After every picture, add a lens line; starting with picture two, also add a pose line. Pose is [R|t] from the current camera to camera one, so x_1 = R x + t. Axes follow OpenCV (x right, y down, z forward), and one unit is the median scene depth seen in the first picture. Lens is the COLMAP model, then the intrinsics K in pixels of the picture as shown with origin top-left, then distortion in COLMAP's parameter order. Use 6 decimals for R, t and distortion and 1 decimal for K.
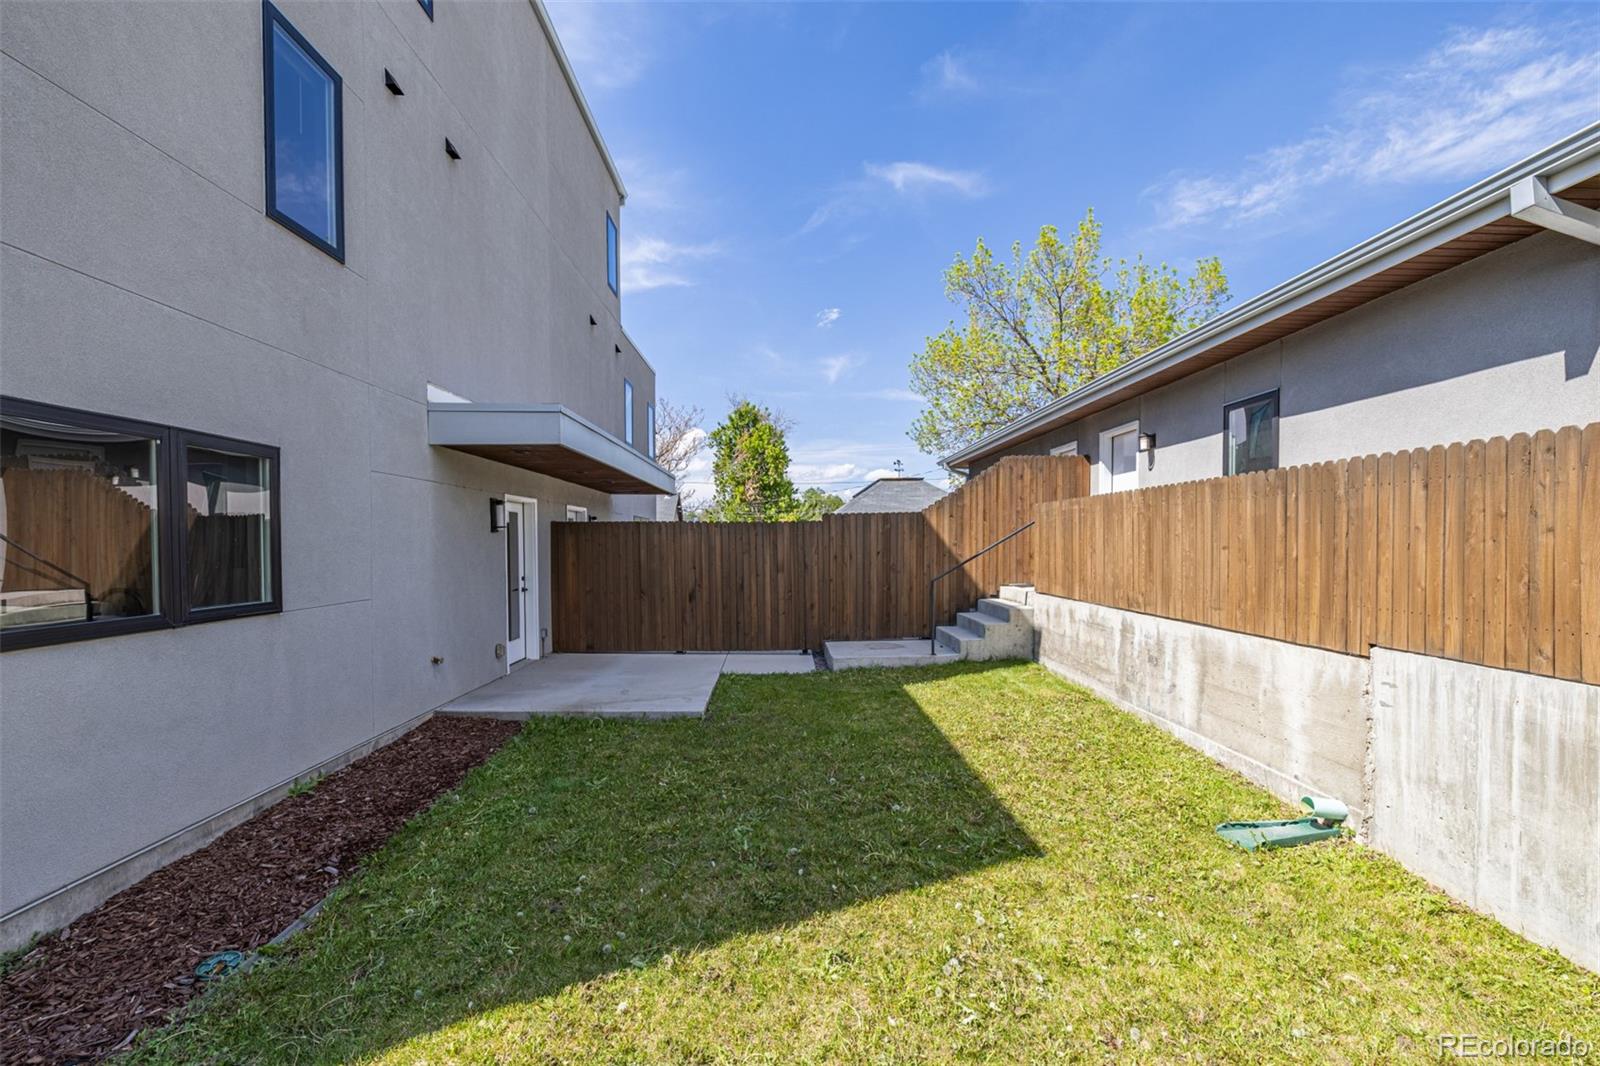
lens RADIAL K [[679.3, 0, 797.7], [0, 679.3, 553.2], [0, 0, 1]] dist [0.025275, -0.010540]
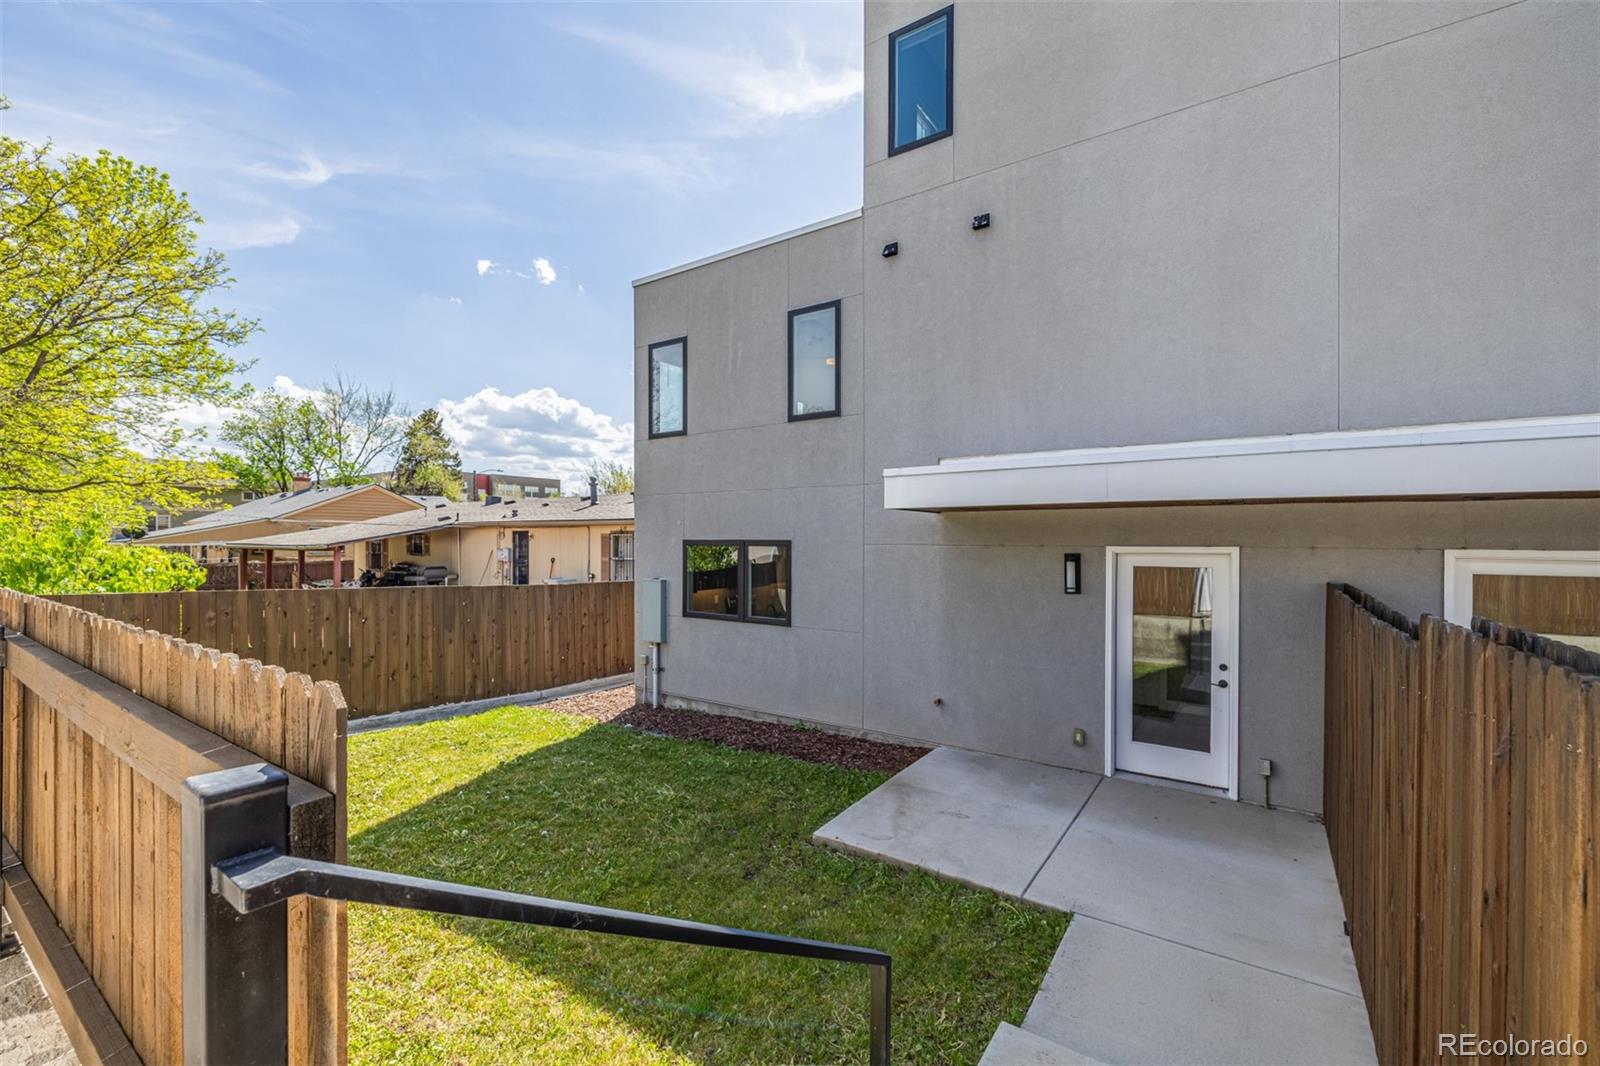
lens RADIAL K [[672.6, 0, 795.3], [0, 672.6, 543.4], [0, 0, 1]] dist [-0.000479, 0.000041]
pose [[-0.597106, 0.008366, -0.802119, 0.336502], [-0.012855, 0.999717, 0.019997, -0.083337], [0.802059, 0.022251, -0.596830, 0.970821]]
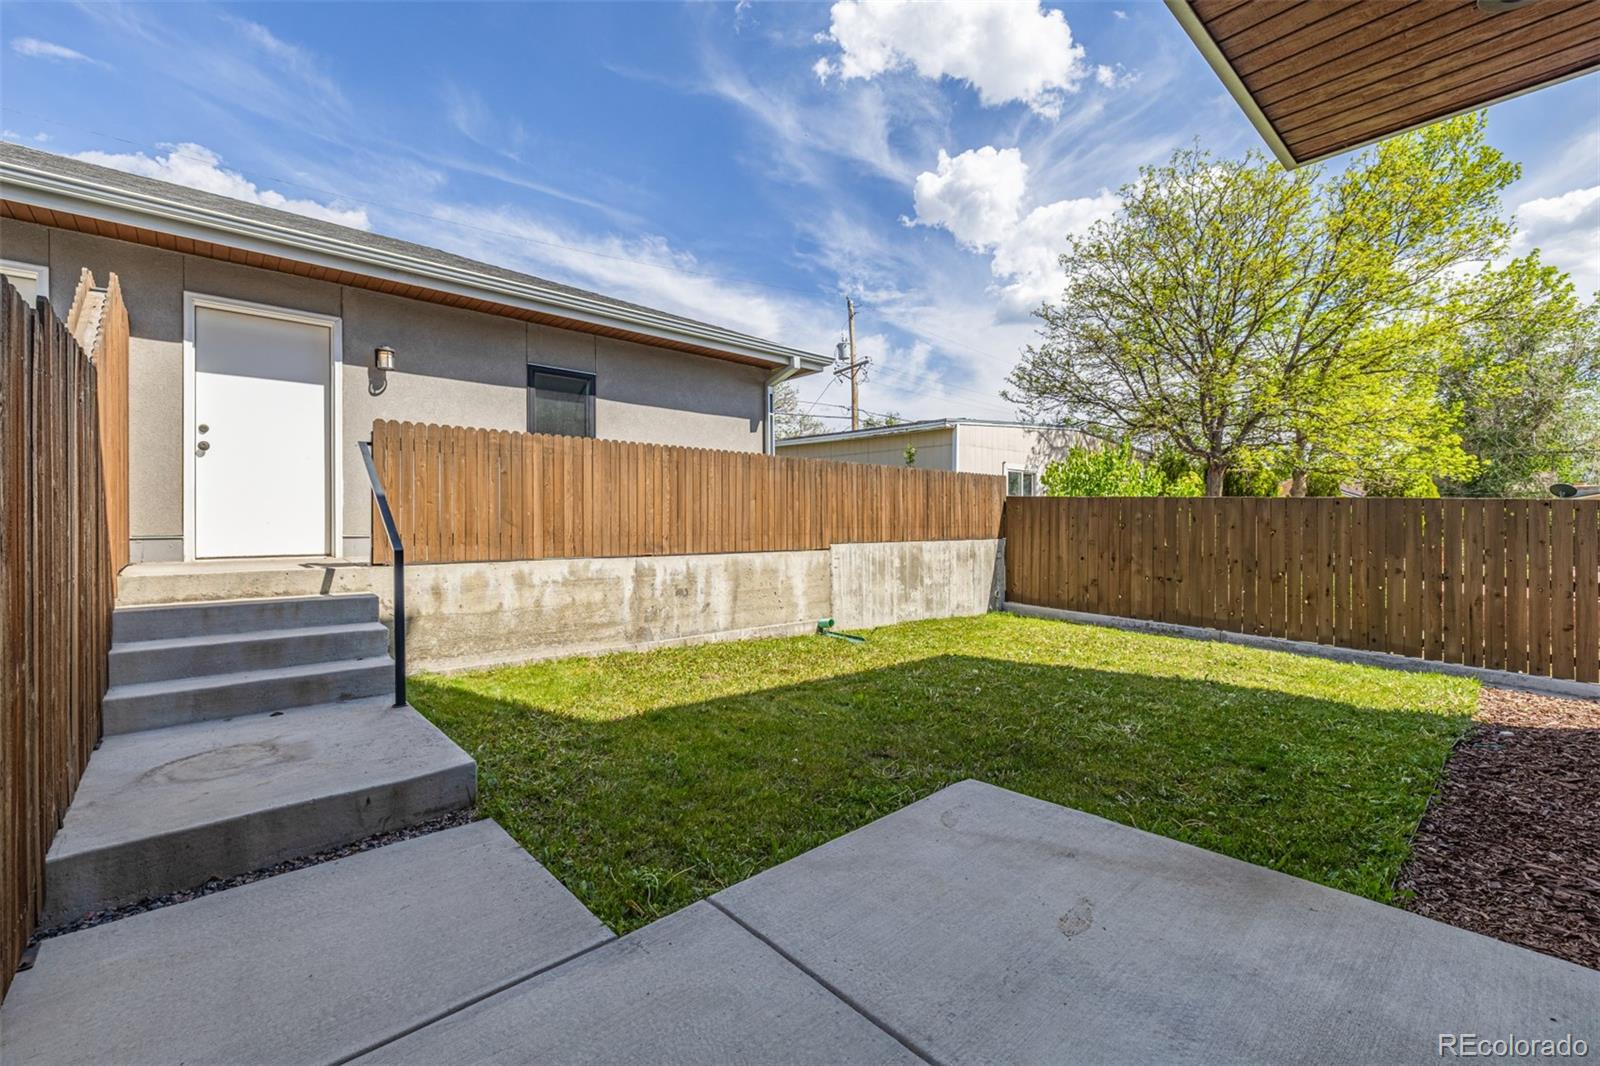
lens RADIAL K [[673.4, 0, 795.1], [0, 673.4, 527.1], [0, 0, 1]] dist [-0.000194, -0.000027]
pose [[-0.646530, 0.003904, 0.762878, -0.301951], [0.018963, 0.999760, 0.010954, 0.020053], [-0.762653, 0.021548, -0.646449, 0.960620]]
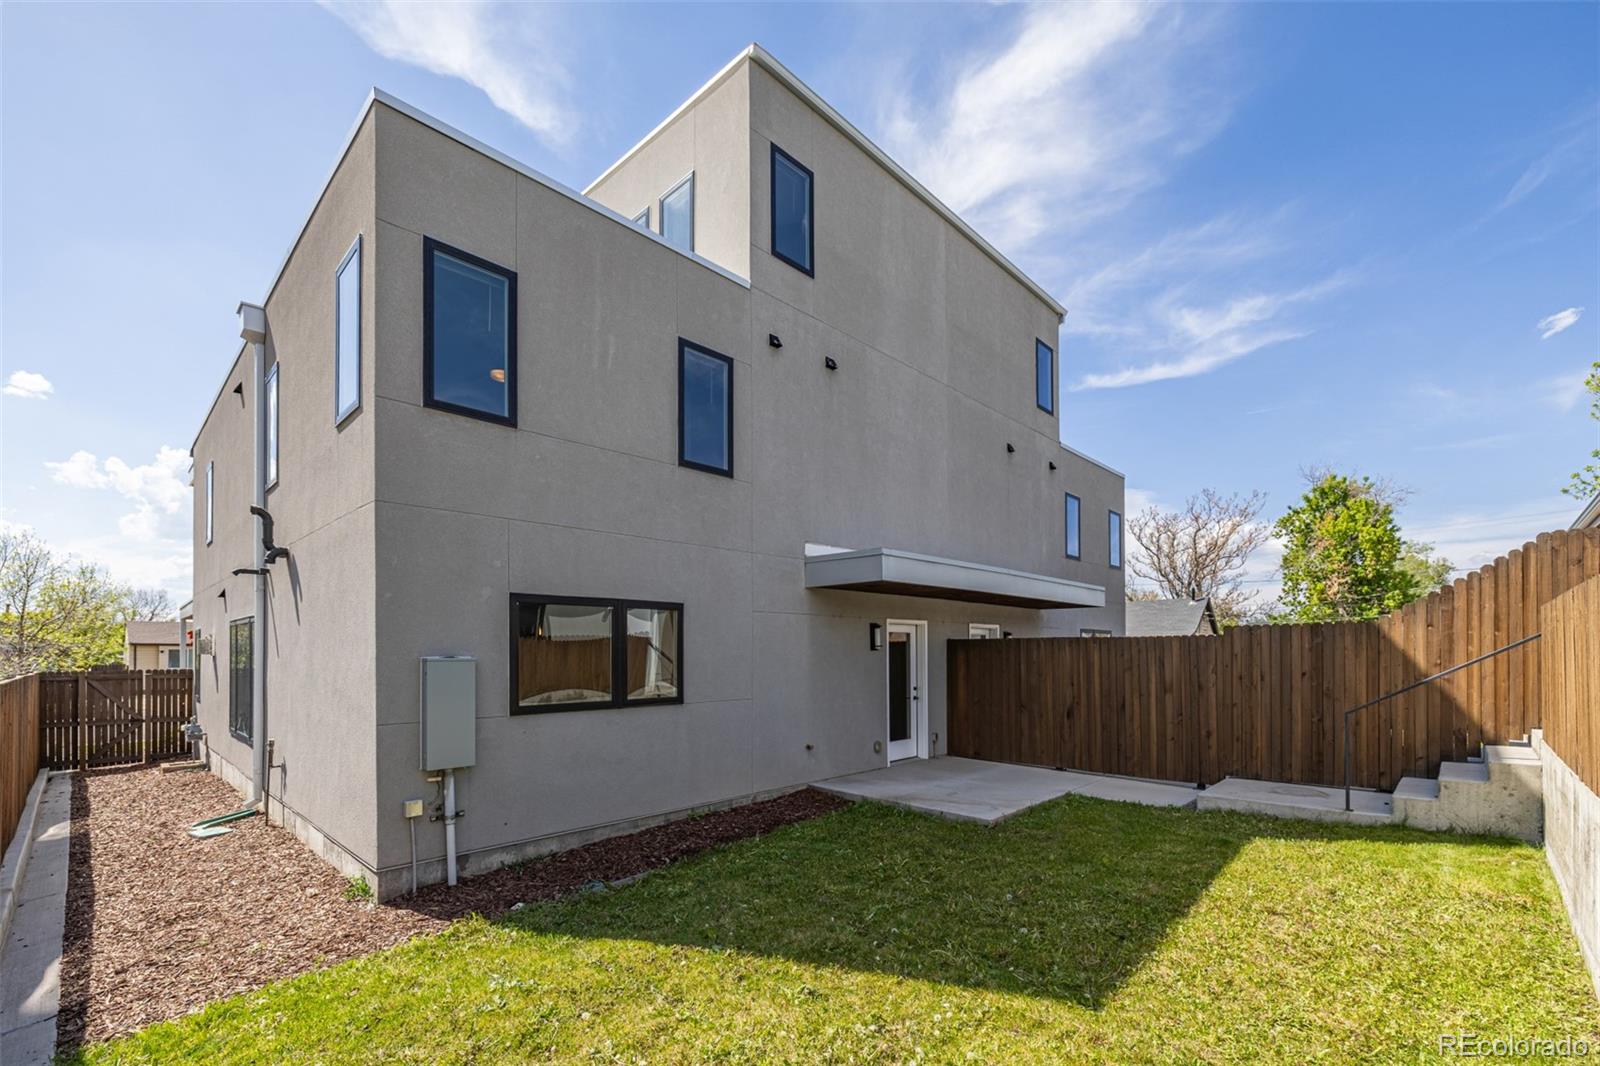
lens RADIAL K [[695.0, 0, 800.6], [0, 695.0, 645.8], [0, 0, 1]] dist [-0.002848, -0.000399]
pose [[0.703949, -0.004401, -0.710237, 0.284848], [-0.012354, 0.999754, -0.018440, -0.011248], [0.710143, 0.021755, 0.703721, 0.014393]]
